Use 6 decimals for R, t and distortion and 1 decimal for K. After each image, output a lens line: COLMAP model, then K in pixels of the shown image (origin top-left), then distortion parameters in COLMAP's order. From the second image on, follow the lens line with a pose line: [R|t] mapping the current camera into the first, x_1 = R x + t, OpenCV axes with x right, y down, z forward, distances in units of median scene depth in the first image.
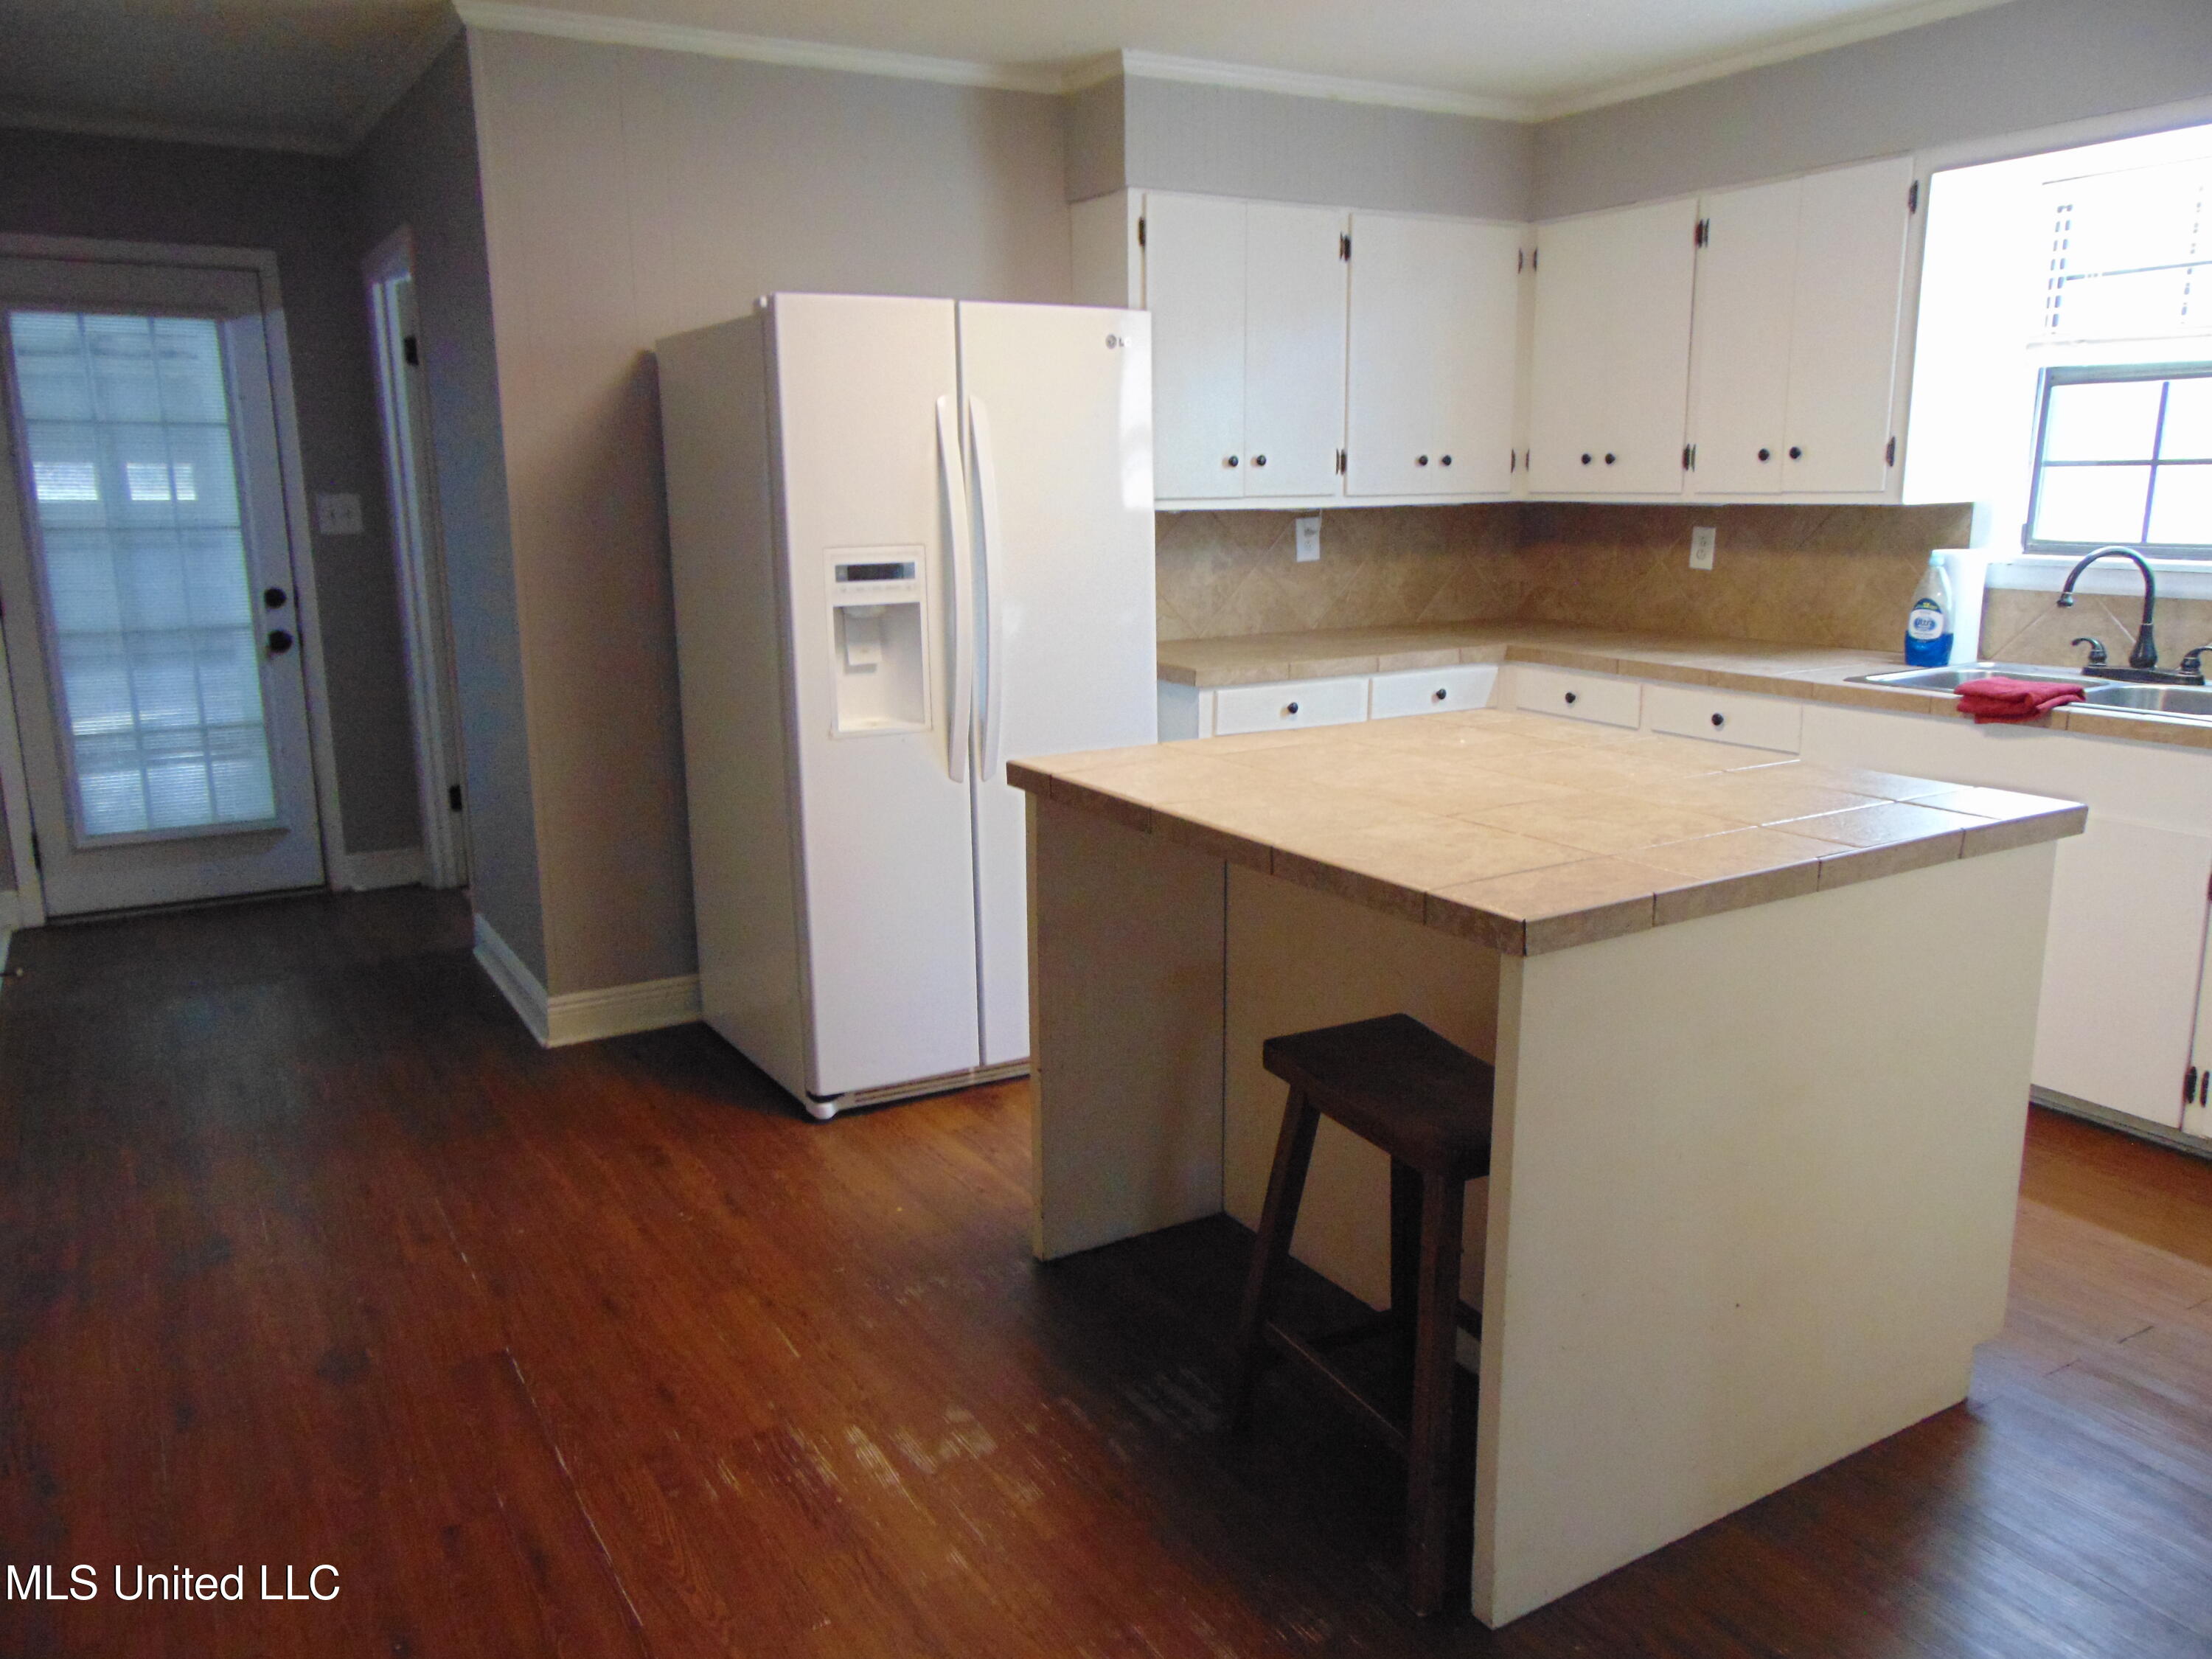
lens RADIAL K [[1669.2, 0, 1103.1], [0, 1669.2, 825.9], [0, 0, 1]] dist [-0.022271, 0.069898]
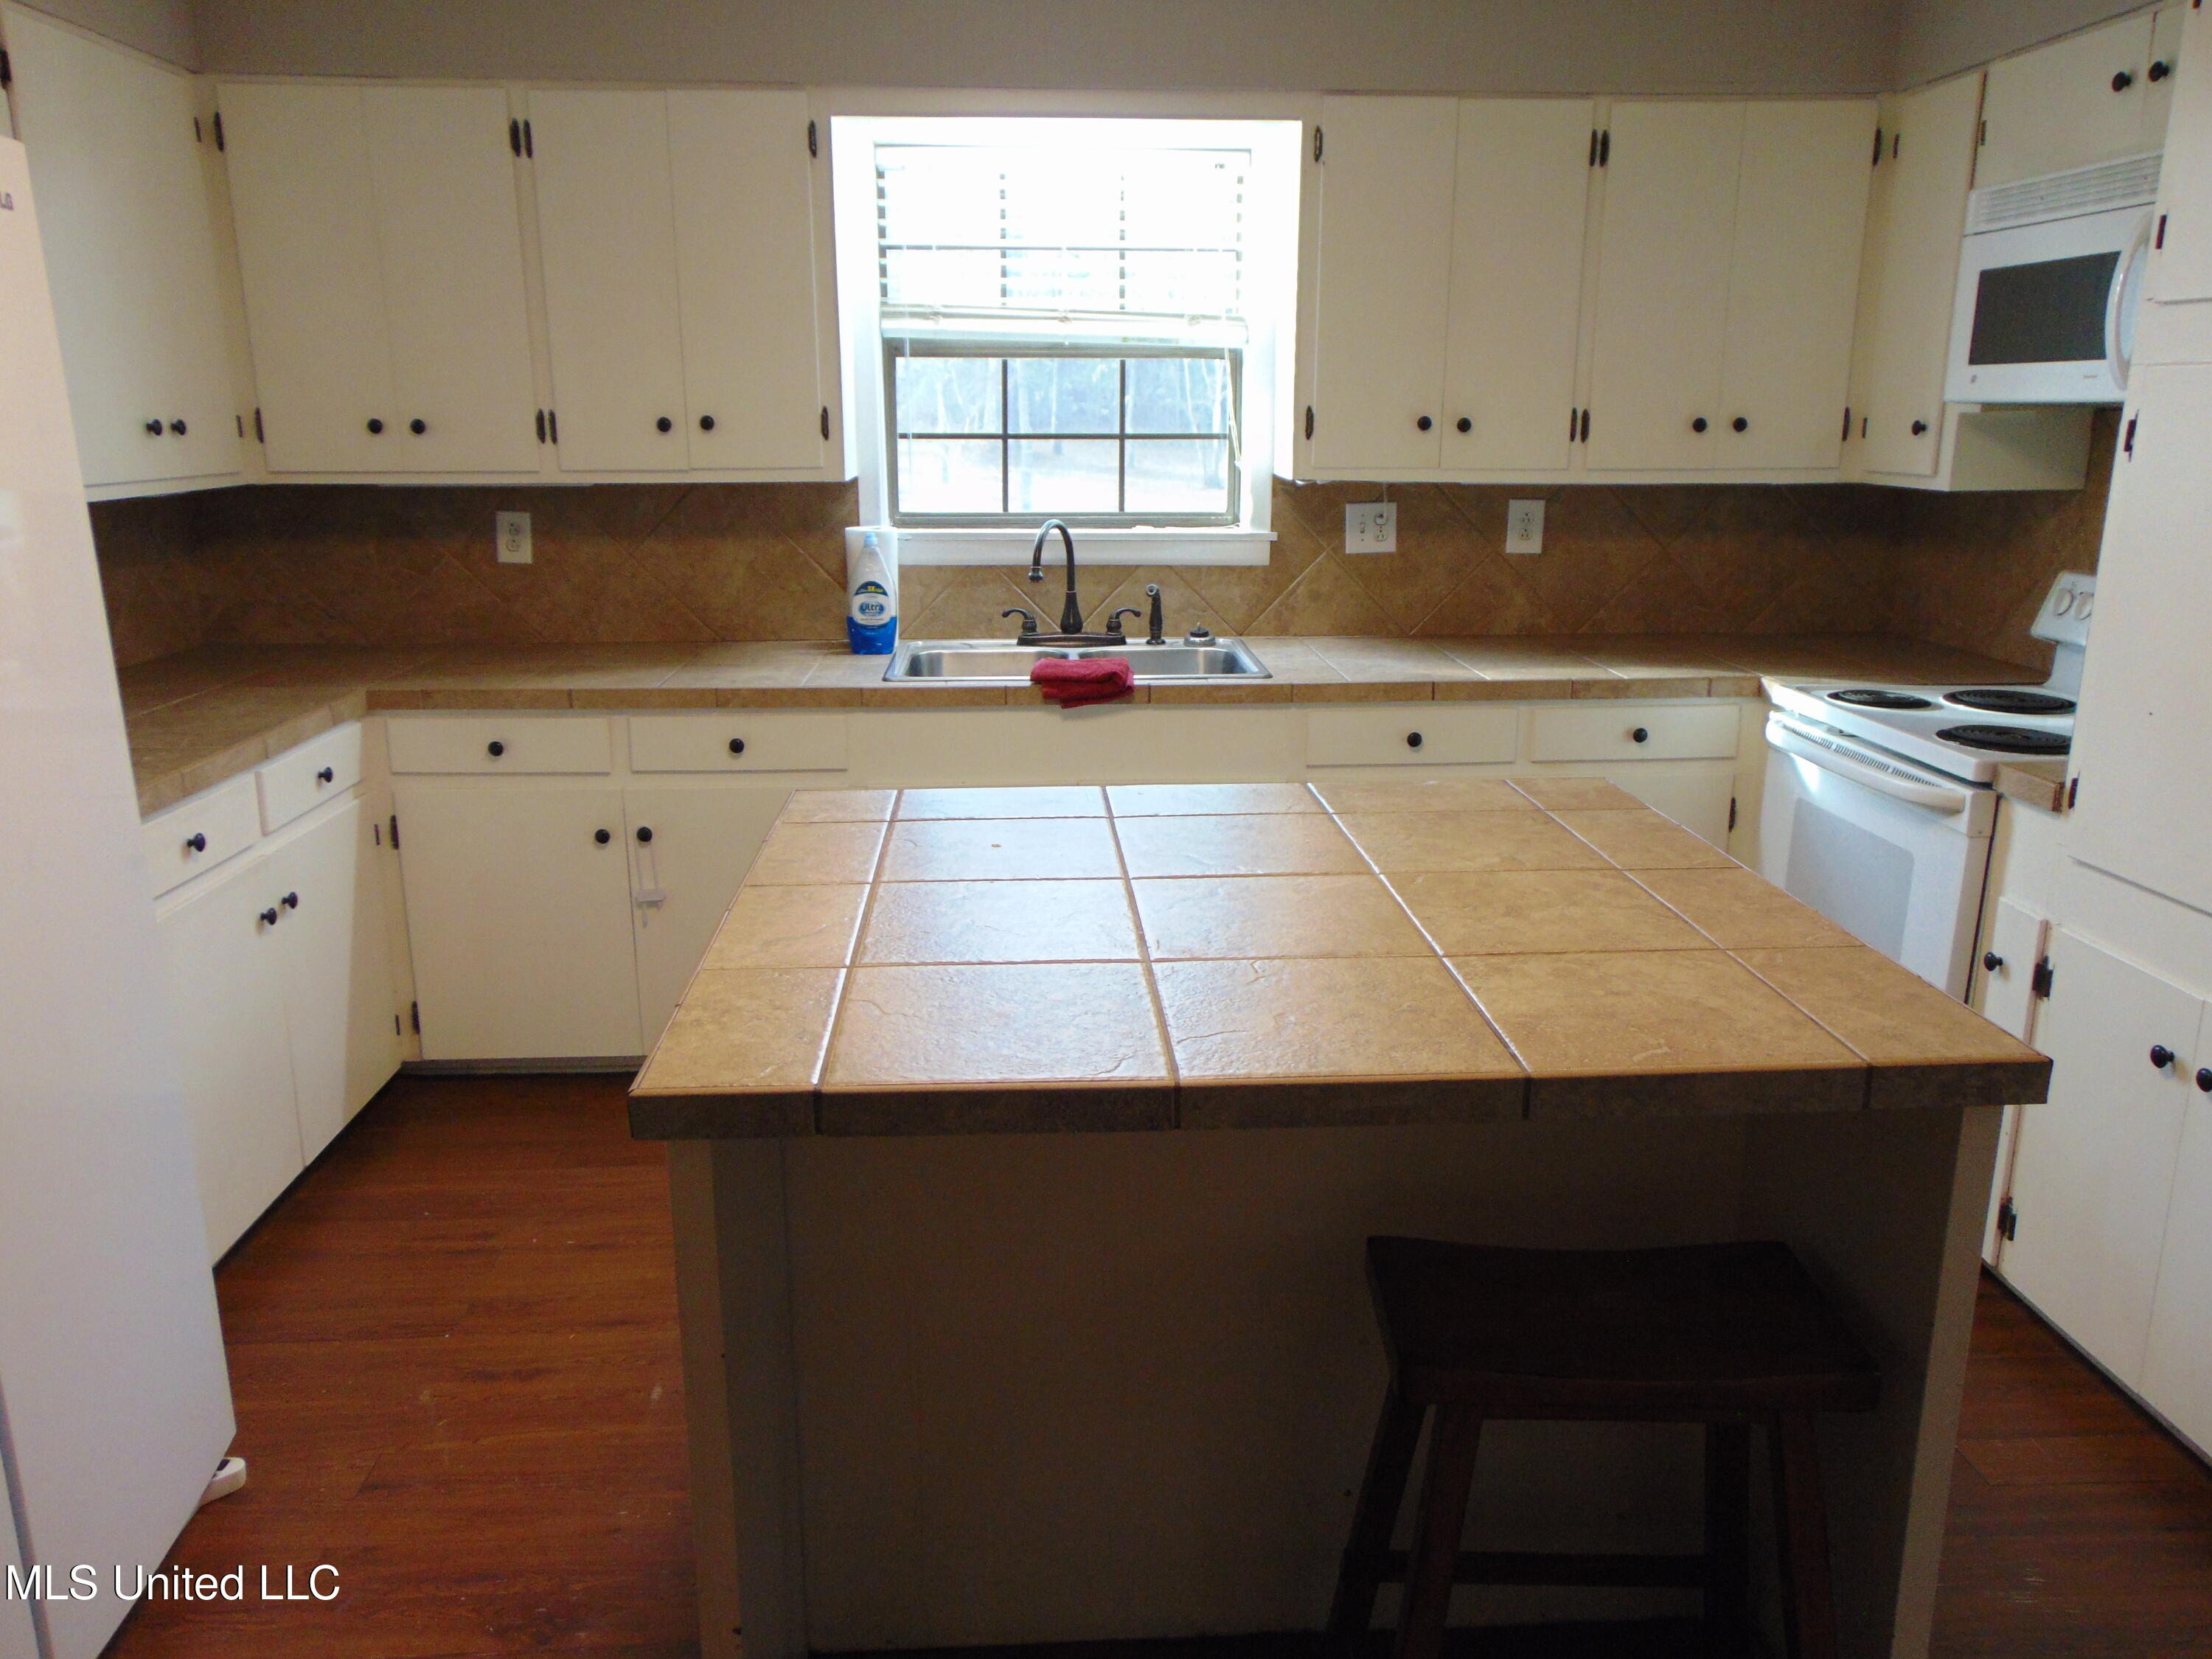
lens RADIAL K [[1673.5, 0, 1102.7], [0, 1673.5, 758.9], [0, 0, 1]] dist [-0.000427, 0.145953]
pose [[0.491301, -0.167180, 0.854795, -0.254112], [0.181324, 0.979536, 0.087358, -0.098986], [-0.851906, 0.112076, 0.511561, 0.432999]]
